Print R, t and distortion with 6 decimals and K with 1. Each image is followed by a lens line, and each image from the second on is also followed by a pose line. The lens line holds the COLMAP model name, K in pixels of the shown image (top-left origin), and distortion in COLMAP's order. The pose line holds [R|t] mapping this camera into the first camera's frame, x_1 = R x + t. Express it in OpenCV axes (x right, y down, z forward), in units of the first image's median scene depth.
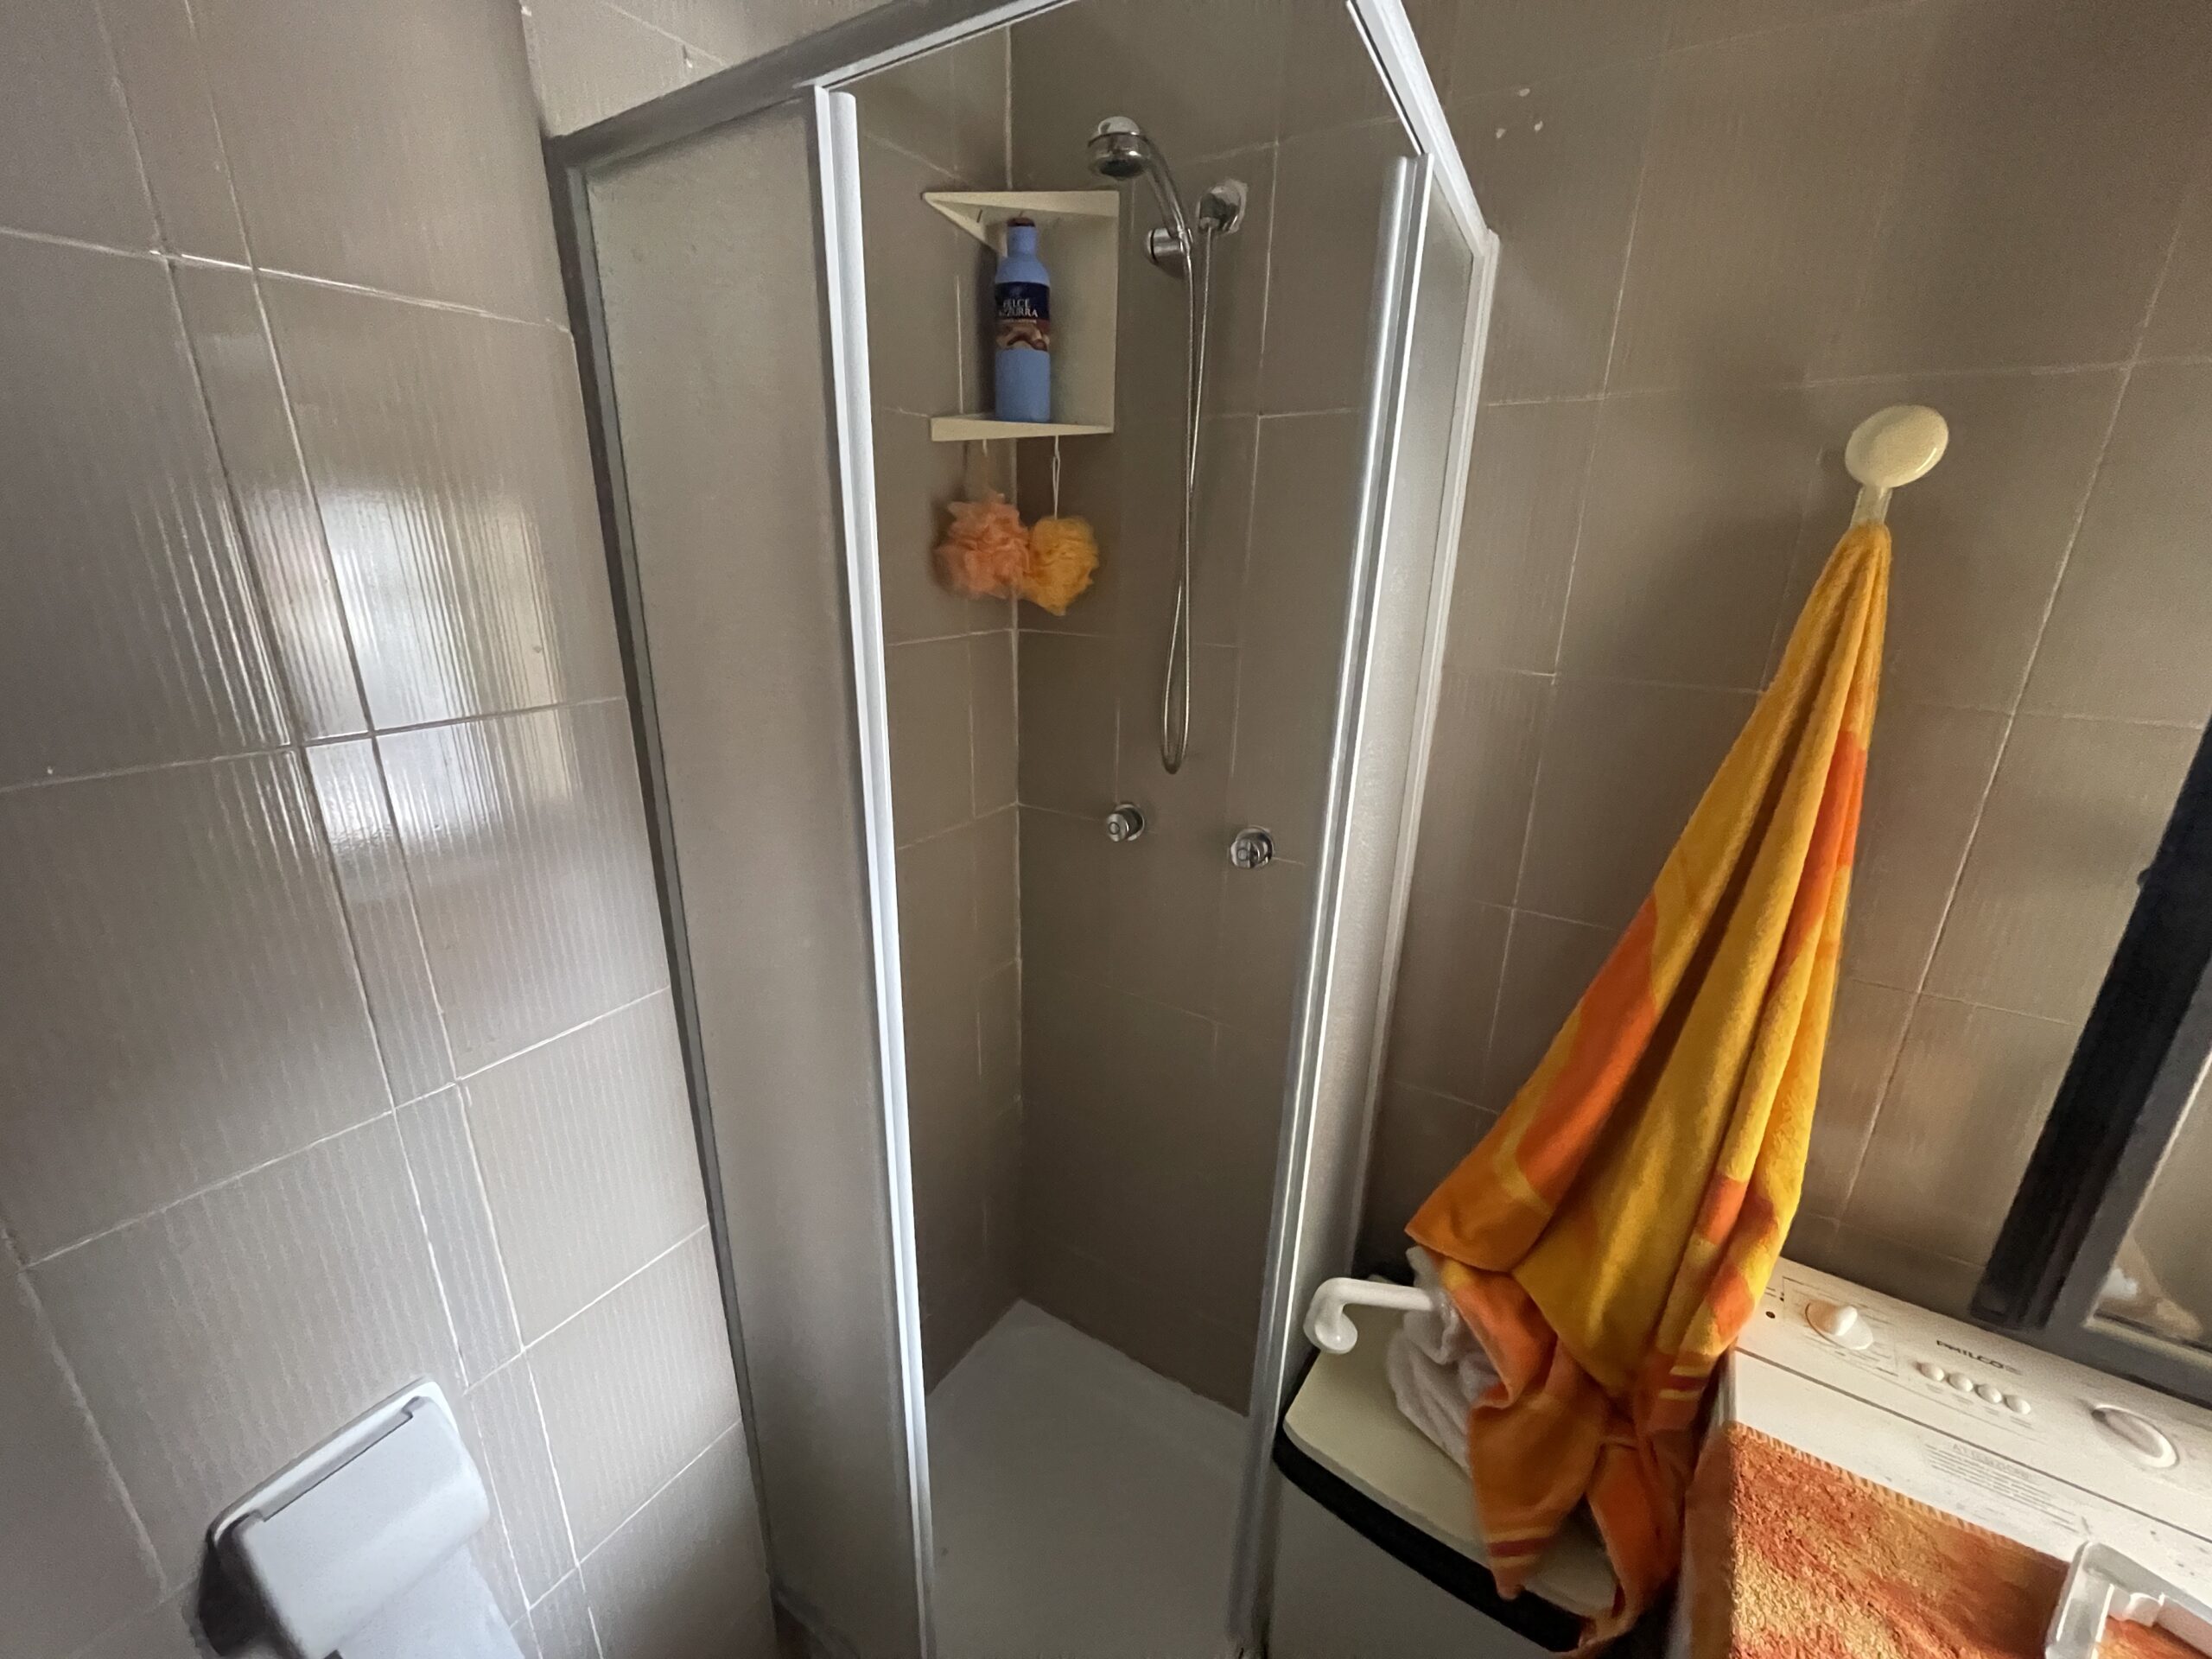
lens RADIAL K [[895.2, 0, 1102.6], [0, 895.2, 831.3], [0, 0, 1]] dist [-0.001687, 0.000915]
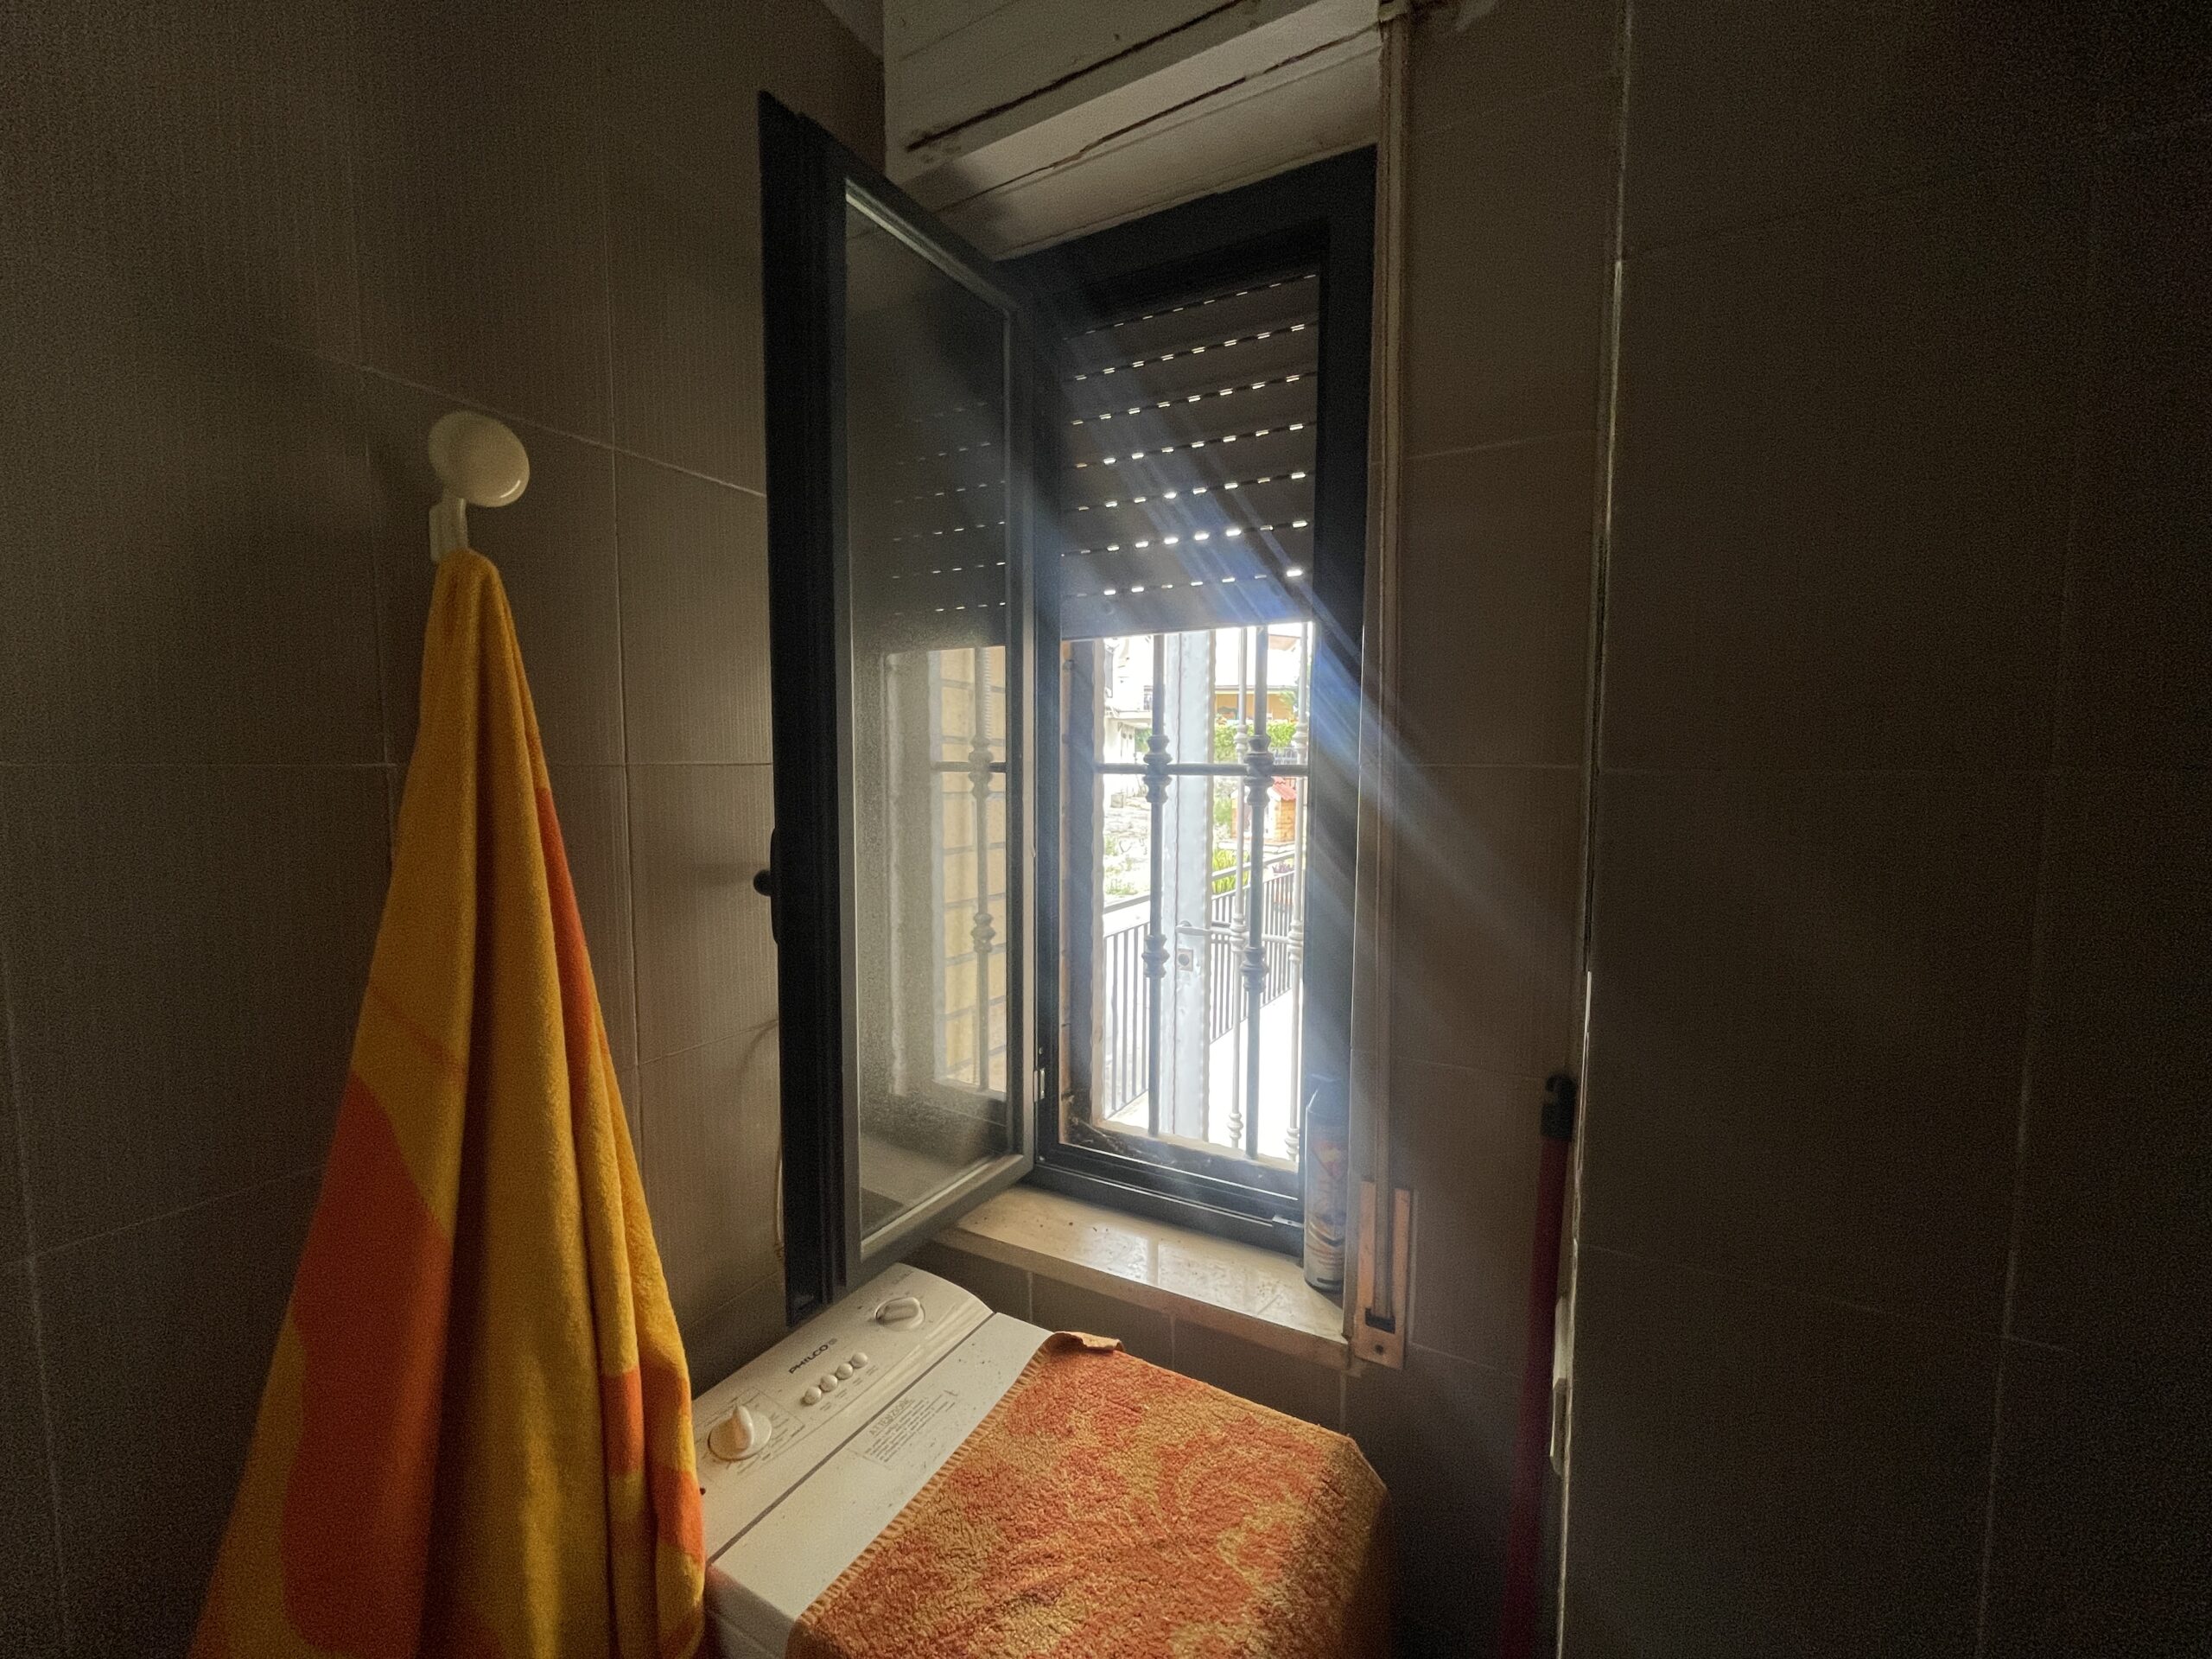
lens RADIAL K [[895.2, 0, 1112.6], [0, 895.2, 825.6], [0, 0, 1]] dist [-0.001687, 0.000915]
pose [[-0.054199, -0.090136, 0.994454, -0.026440], [0.311435, 0.944712, 0.102601, 0.004095], [-0.948721, 0.315269, -0.023131, 0.496419]]
